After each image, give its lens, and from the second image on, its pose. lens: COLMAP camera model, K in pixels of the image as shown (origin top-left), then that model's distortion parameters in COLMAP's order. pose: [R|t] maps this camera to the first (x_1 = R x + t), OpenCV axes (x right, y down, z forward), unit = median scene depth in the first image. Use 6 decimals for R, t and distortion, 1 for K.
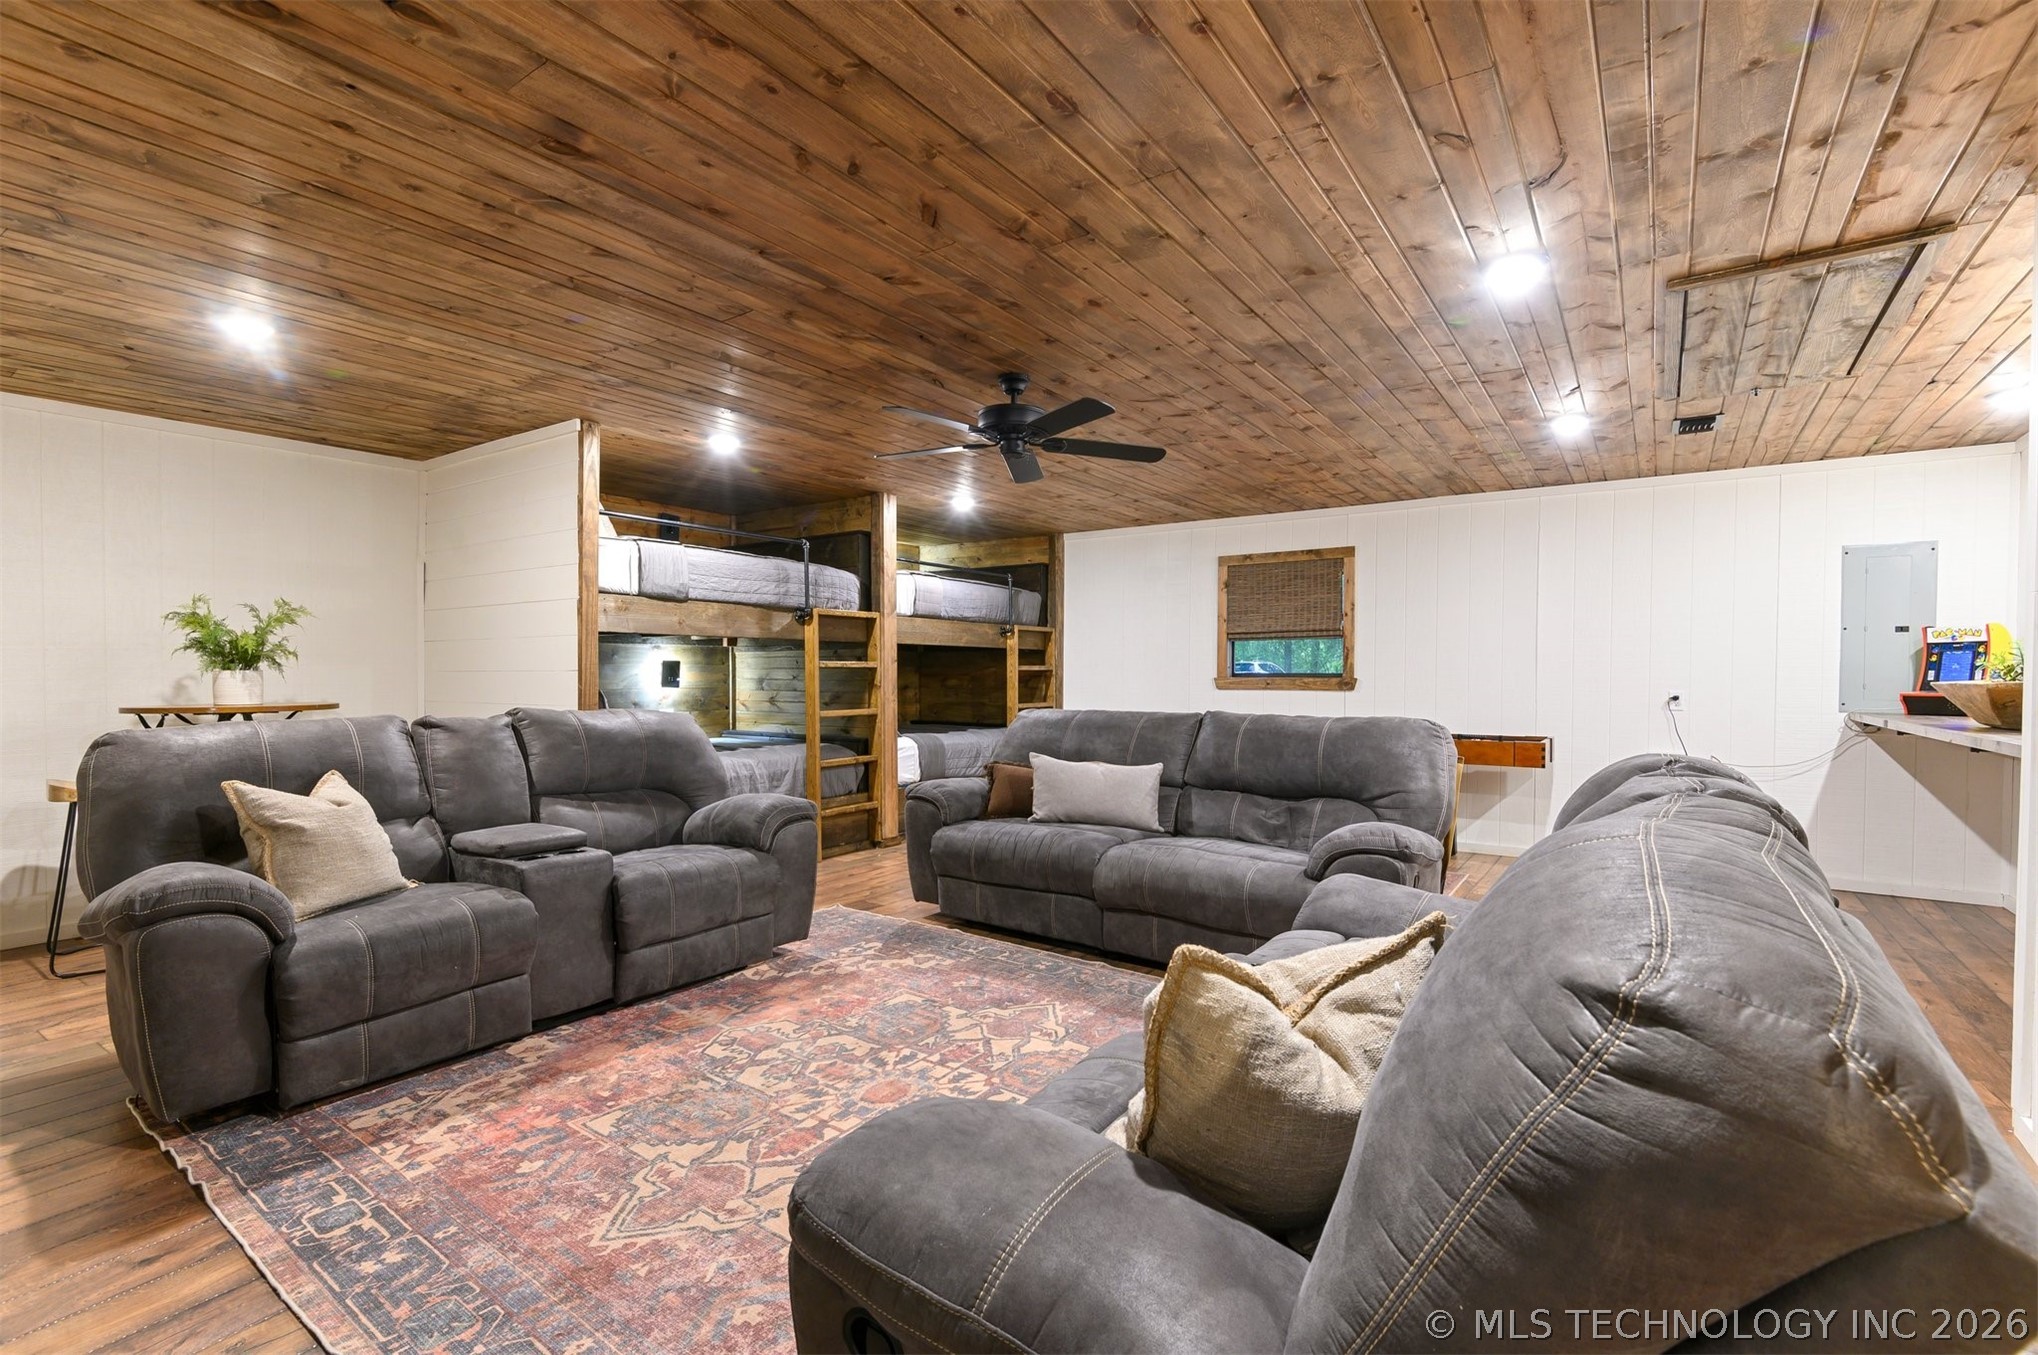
lens RADIAL K [[926.8, 0, 1017.6], [0, 926.8, 688.4], [0, 0, 1]] dist [0.001029, -0.001087]
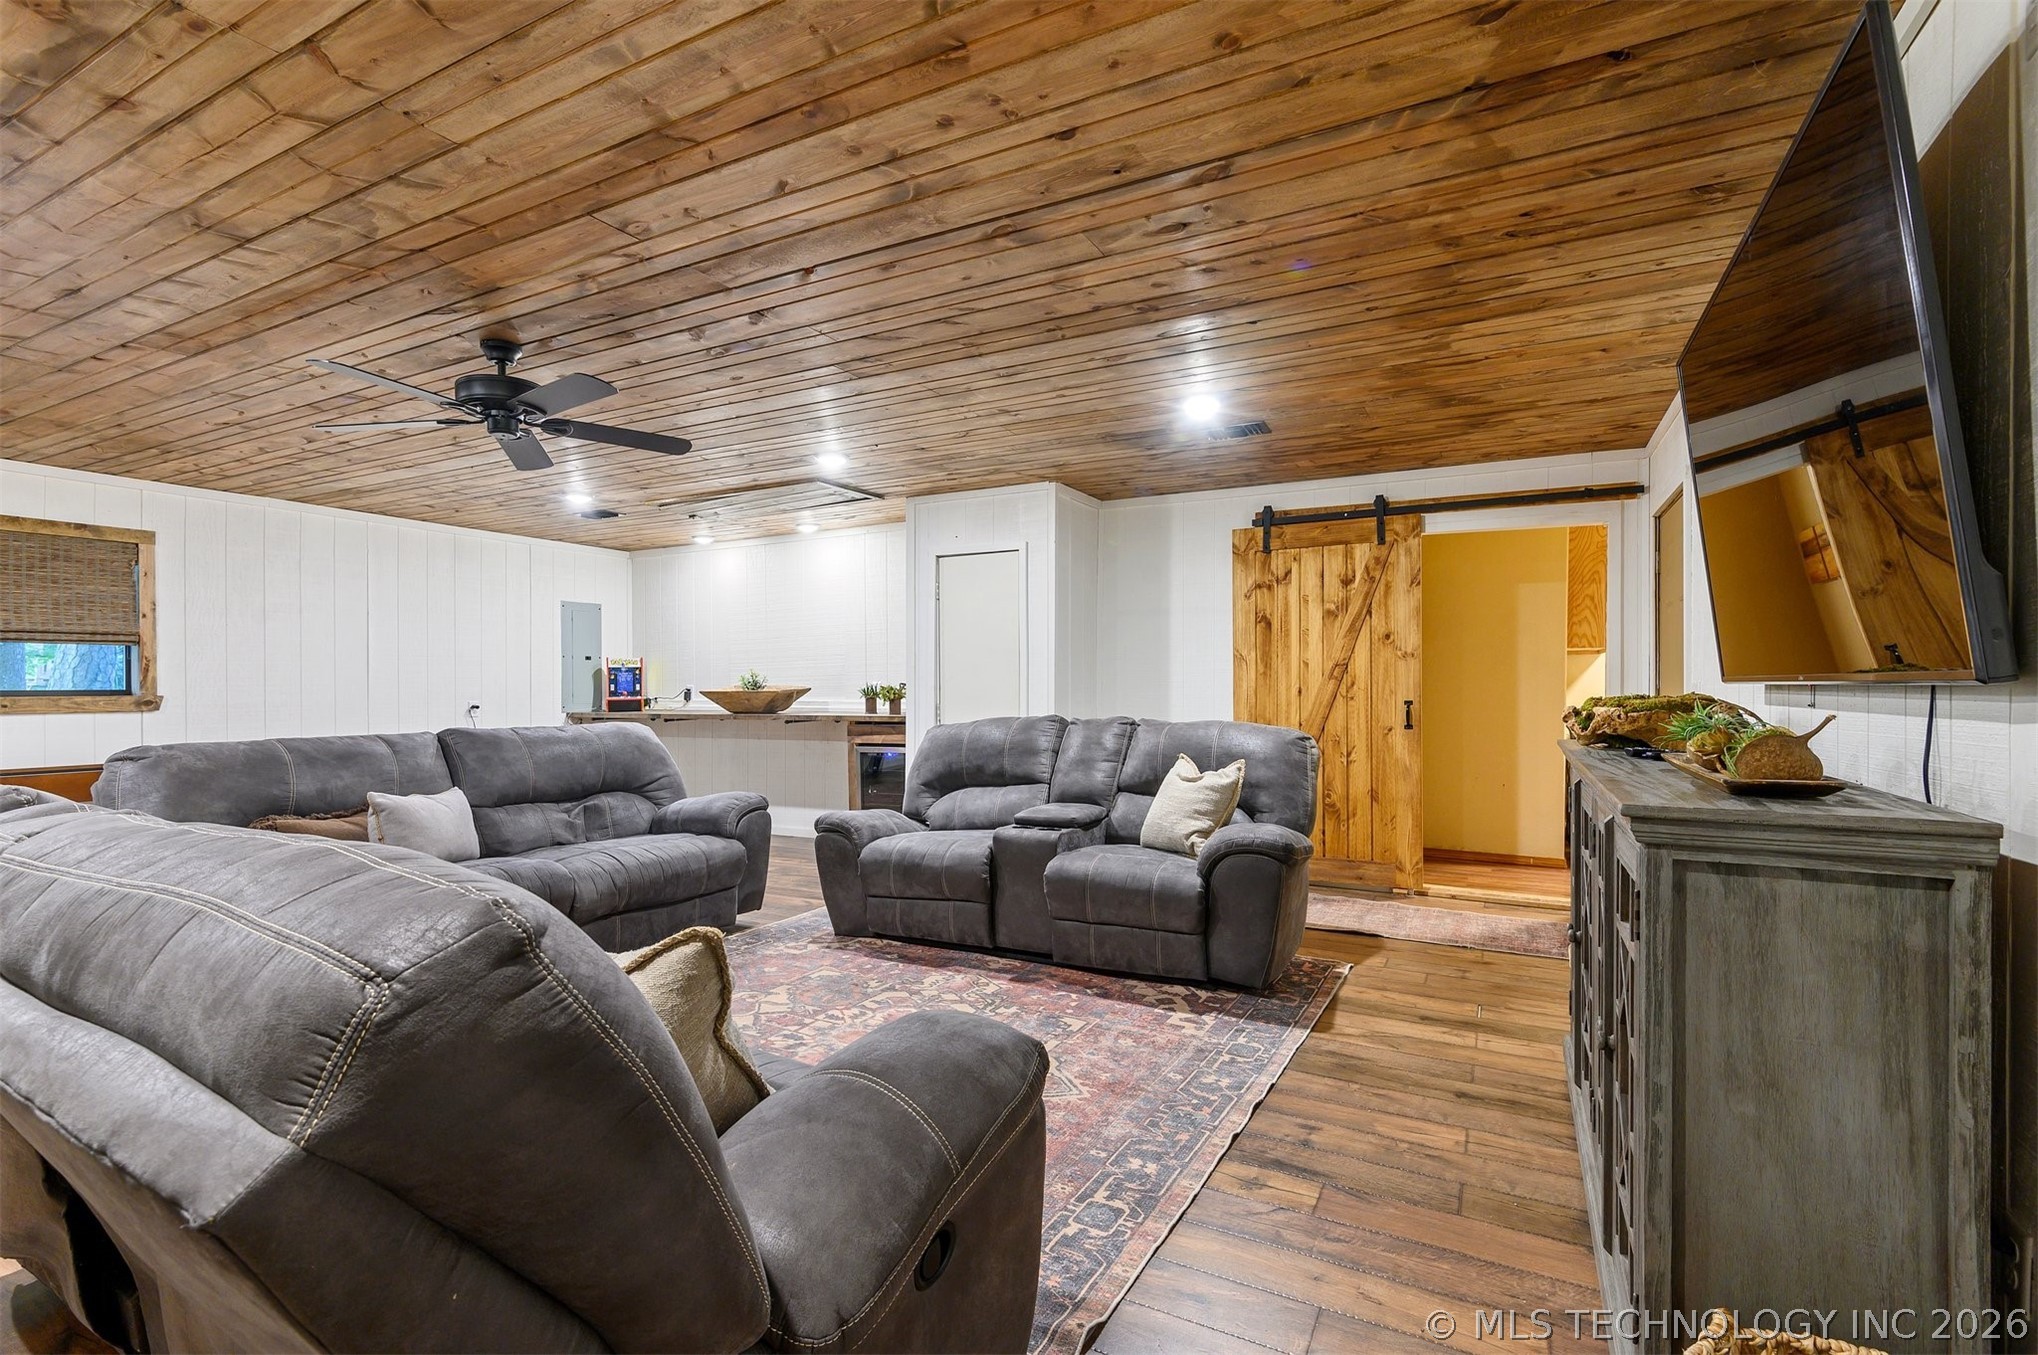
lens RADIAL K [[926.5, 0, 1010.9], [0, 926.5, 689.7], [0, 0, 1]] dist [0.014383, -0.012370]
pose [[-0.110781, -0.005963, 0.993827, -0.844011], [0.022455, 0.999712, 0.008501, -0.011049], [-0.993591, 0.023258, -0.110615, 0.579756]]
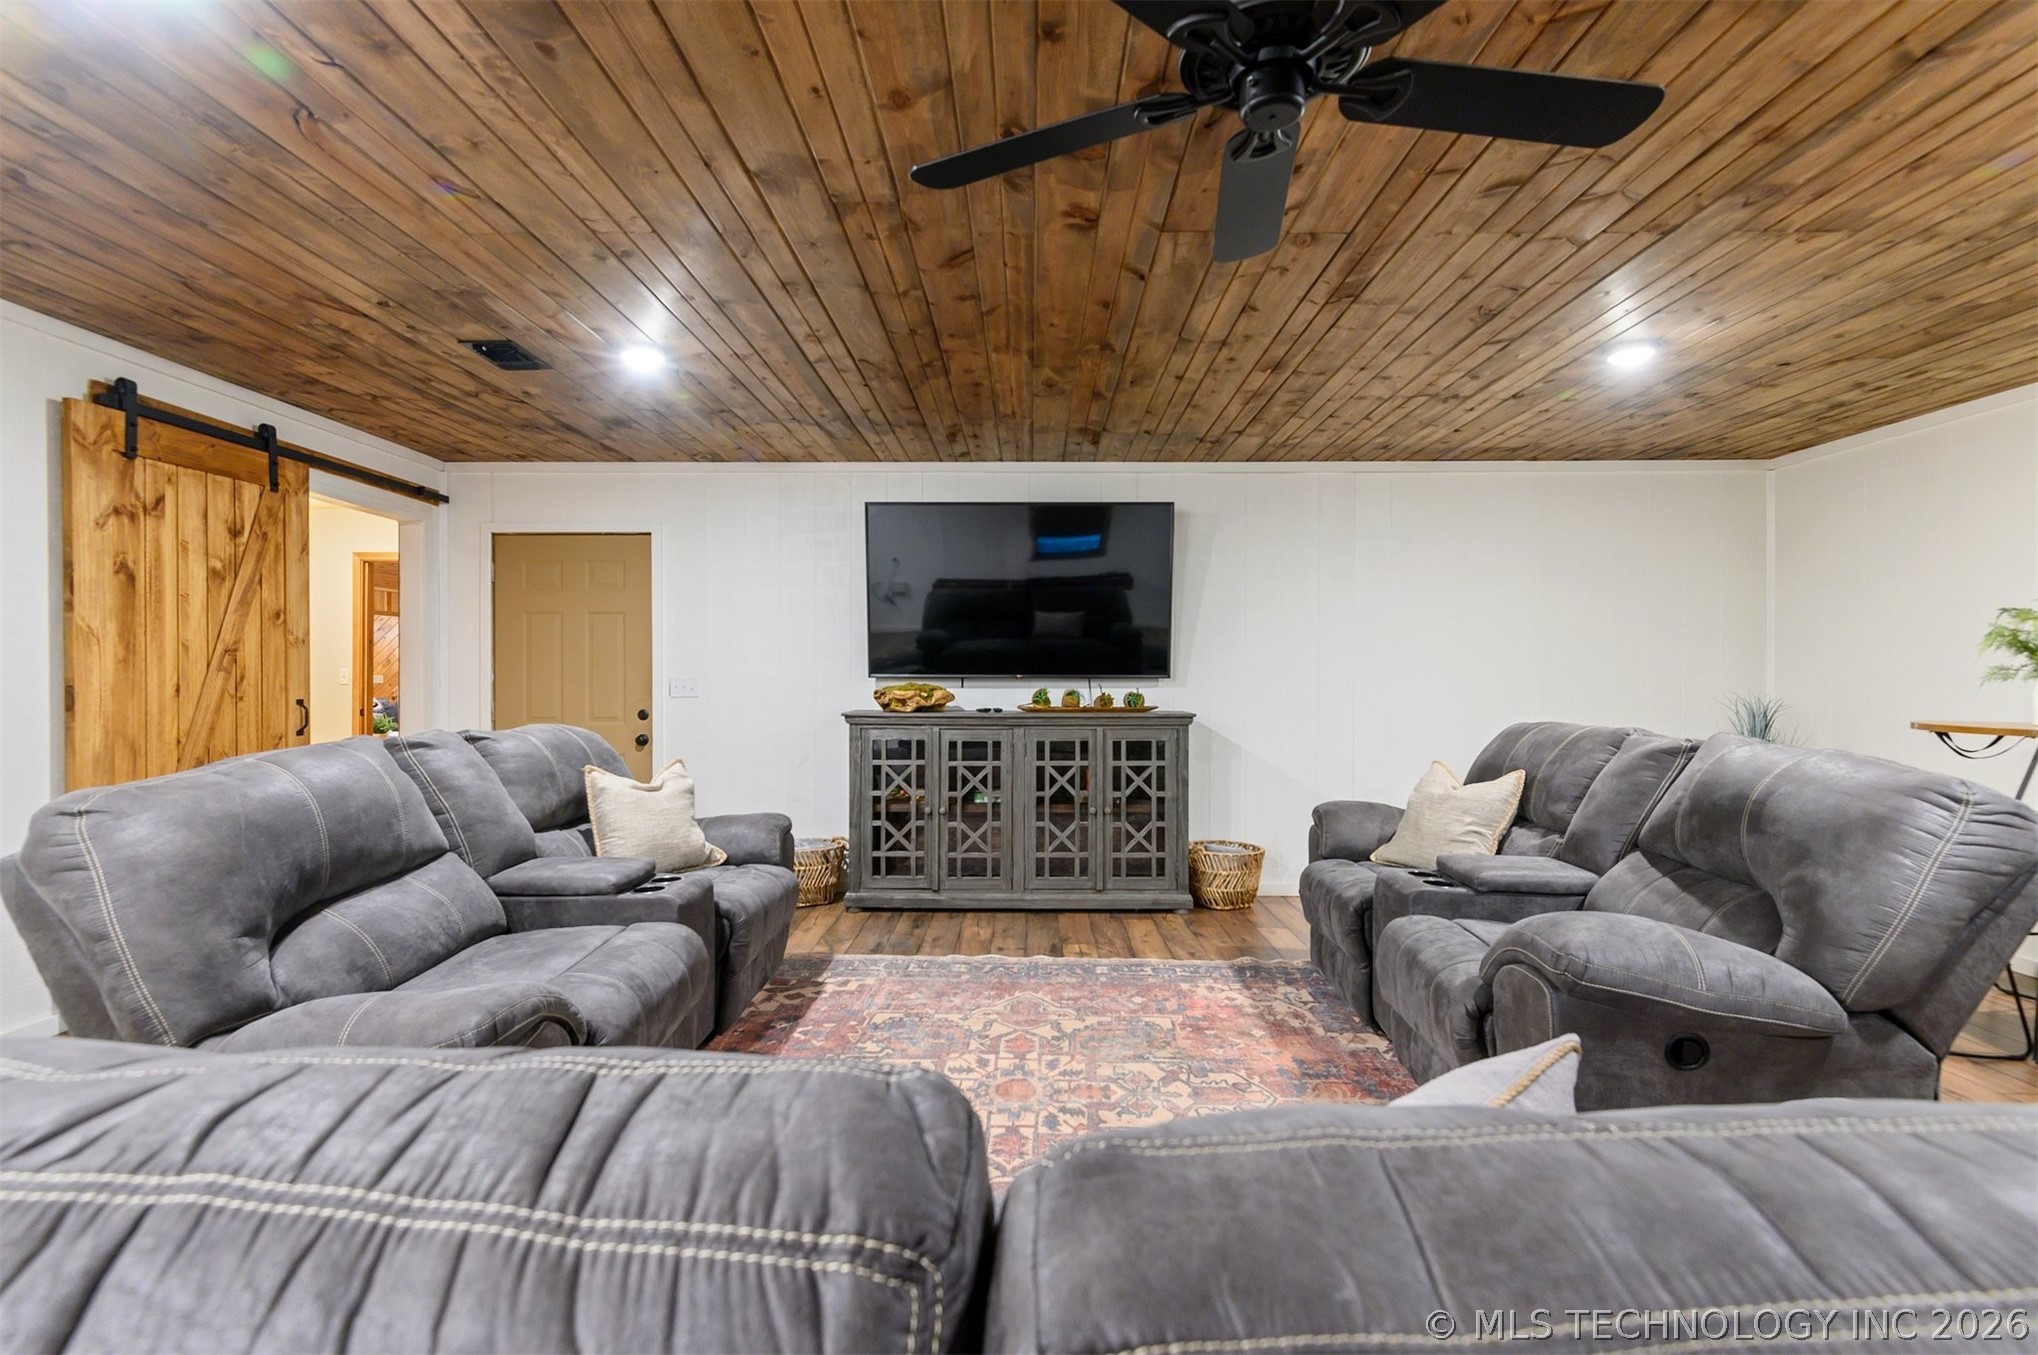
lens RADIAL K [[948.5, 0, 1013.9], [0, 948.5, 675.2], [0, 0, 1]] dist [0.001484, -0.000157]
pose [[-0.834721, -0.000054, -0.550673, 0.274543], [-0.012045, 0.999763, 0.018160, -0.026371], [0.550541, 0.021791, -0.834524, 1.168208]]
